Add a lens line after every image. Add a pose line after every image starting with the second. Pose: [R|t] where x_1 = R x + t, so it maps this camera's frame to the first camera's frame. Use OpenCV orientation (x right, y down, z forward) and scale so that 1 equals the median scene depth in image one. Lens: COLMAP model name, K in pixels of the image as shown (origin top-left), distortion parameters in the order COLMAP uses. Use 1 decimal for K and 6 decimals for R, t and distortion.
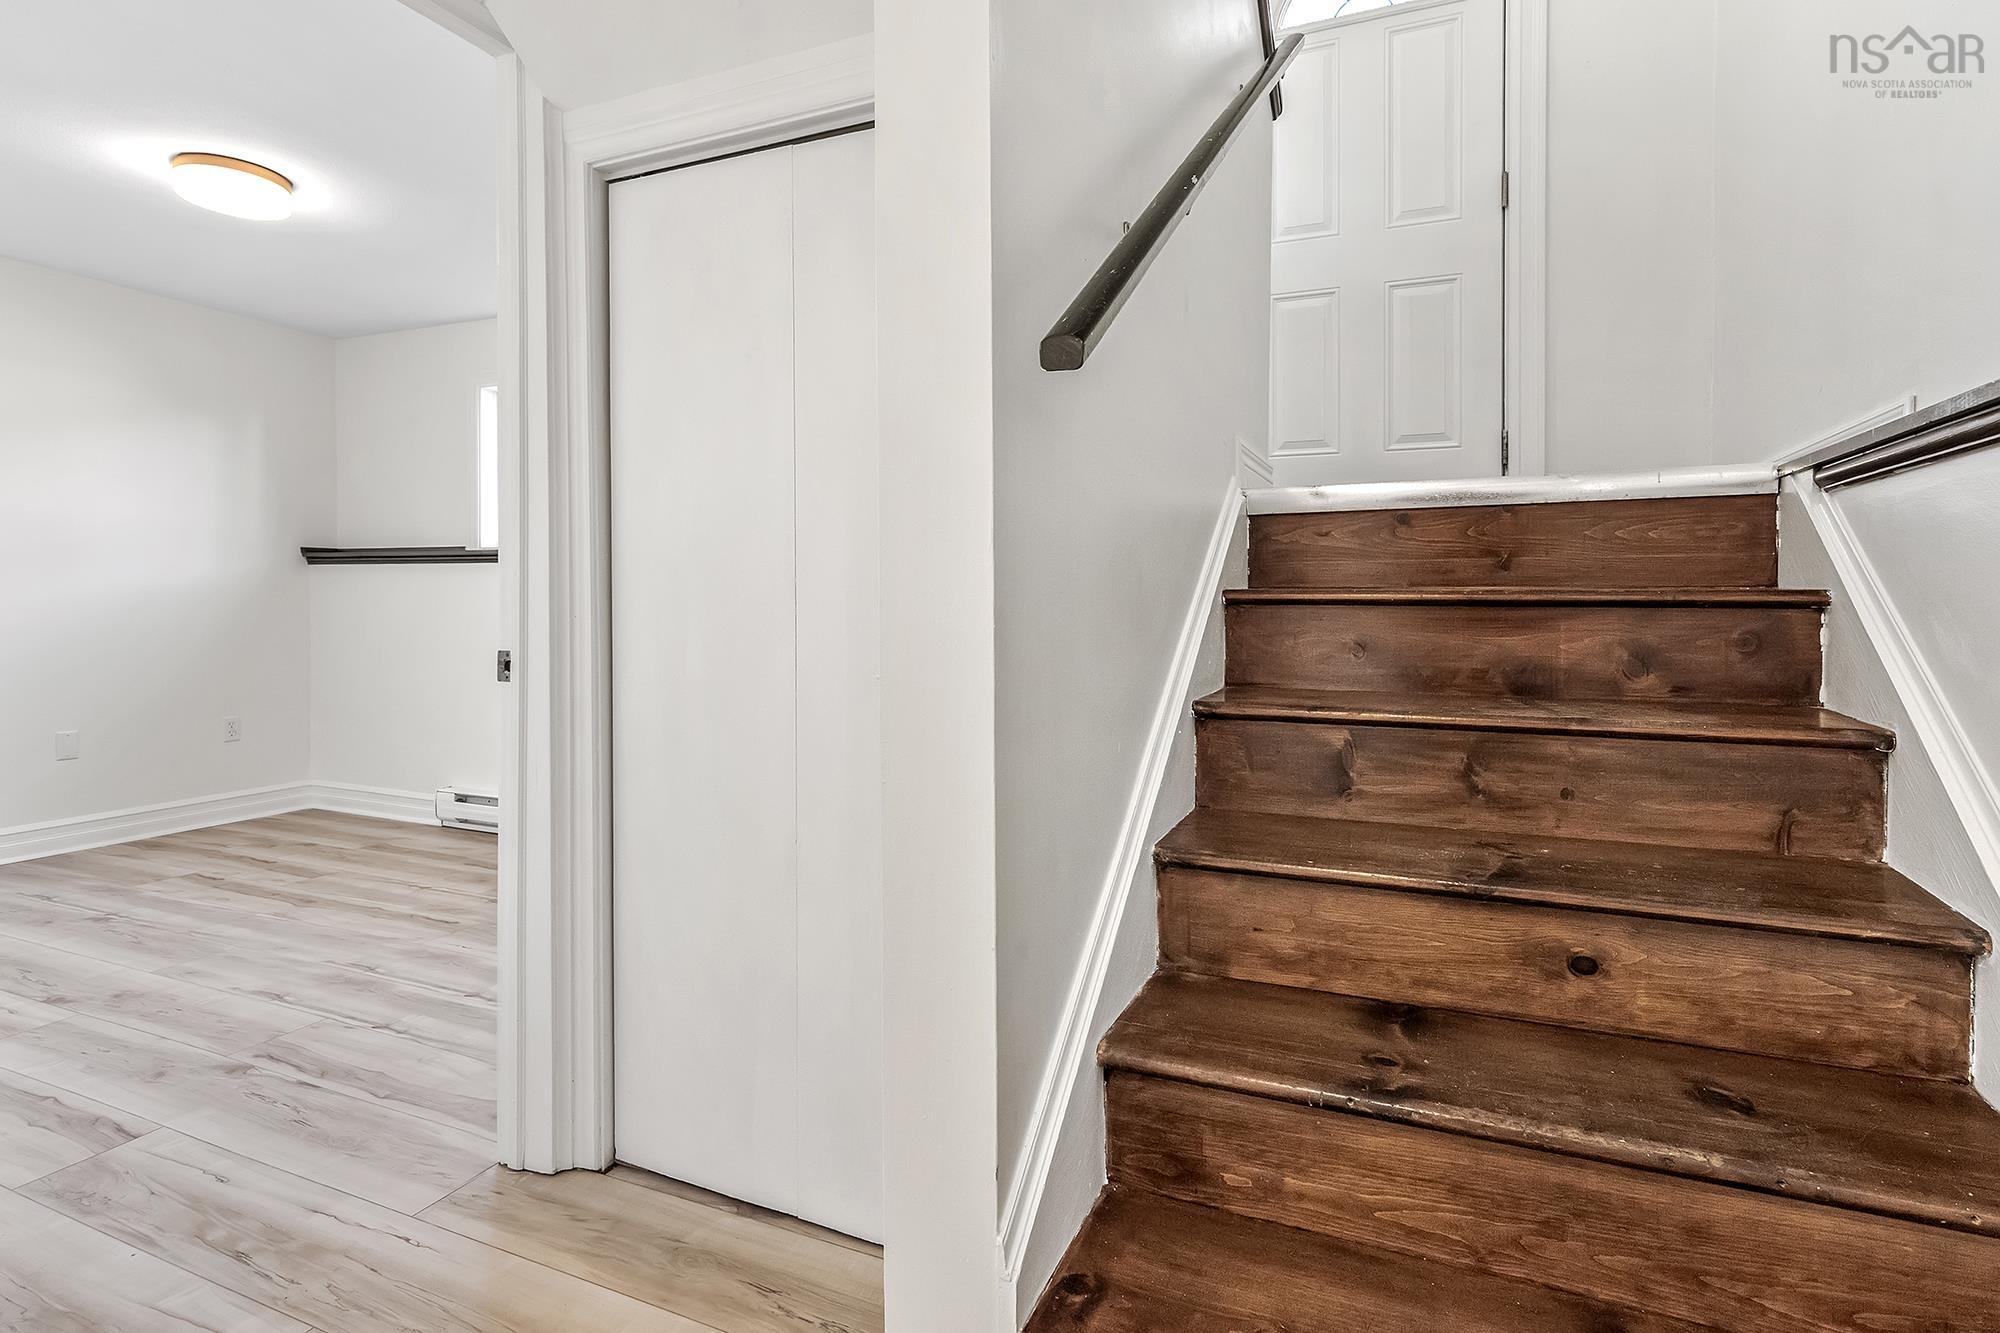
lens RADIAL K [[992.9, 0, 988.1], [0, 992.9, 652.0], [0, 0, 1]] dist [-0.002164, 0.002475]
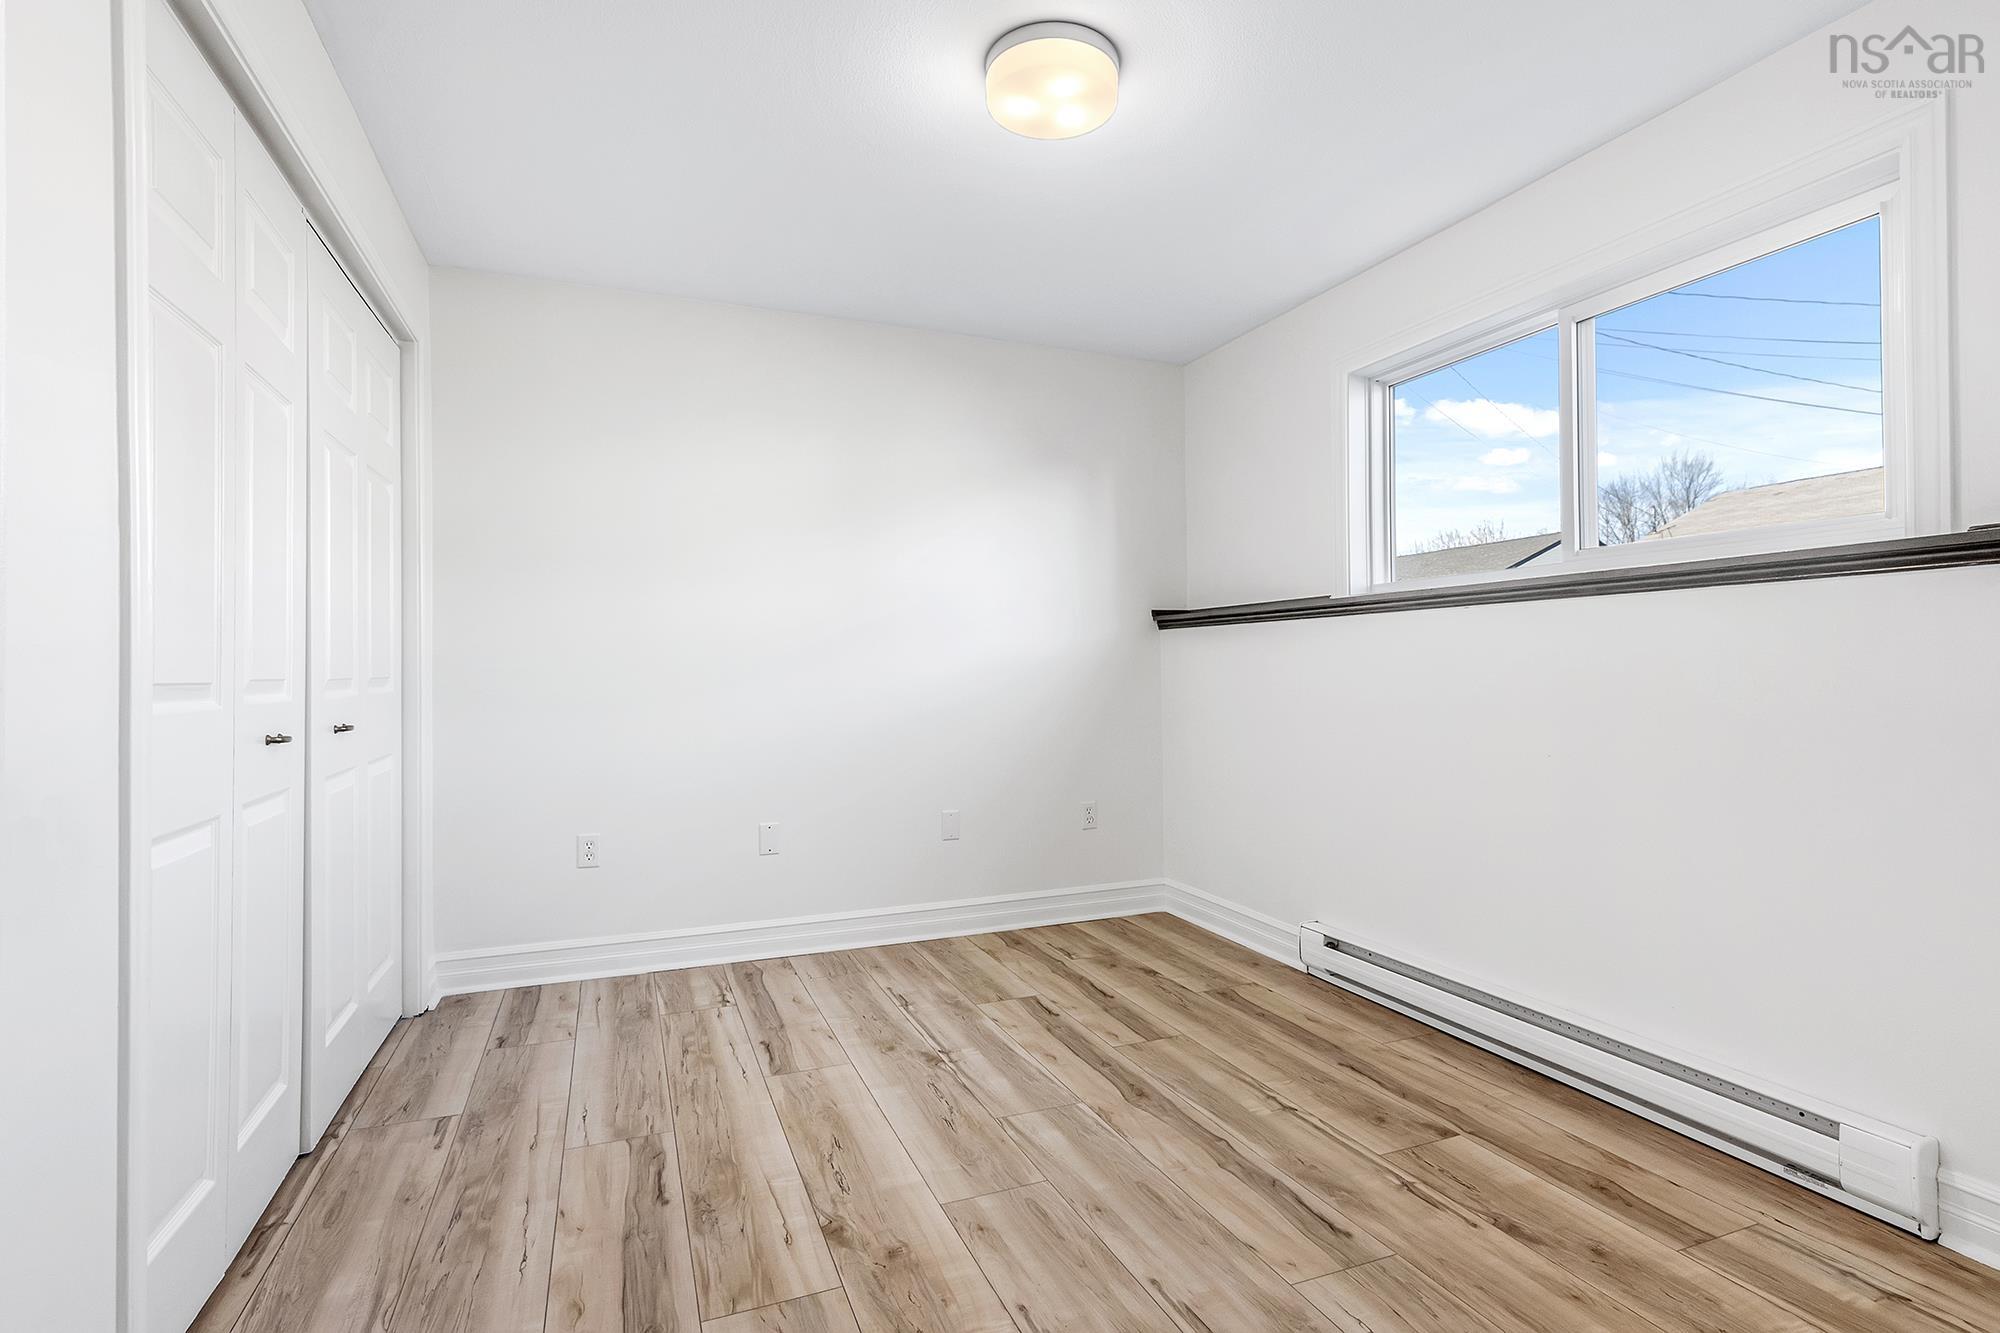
lens RADIAL K [[975.3, 0, 1030.9], [0, 975.3, 659.4], [0, 0, 1]] dist [0.001012, 0.000444]
pose [[0.734318, -0.020526, -0.678495, -0.347516], [-0.020947, 0.998381, -0.052874, -0.025773], [0.678482, 0.053039, 0.732699, 0.555234]]
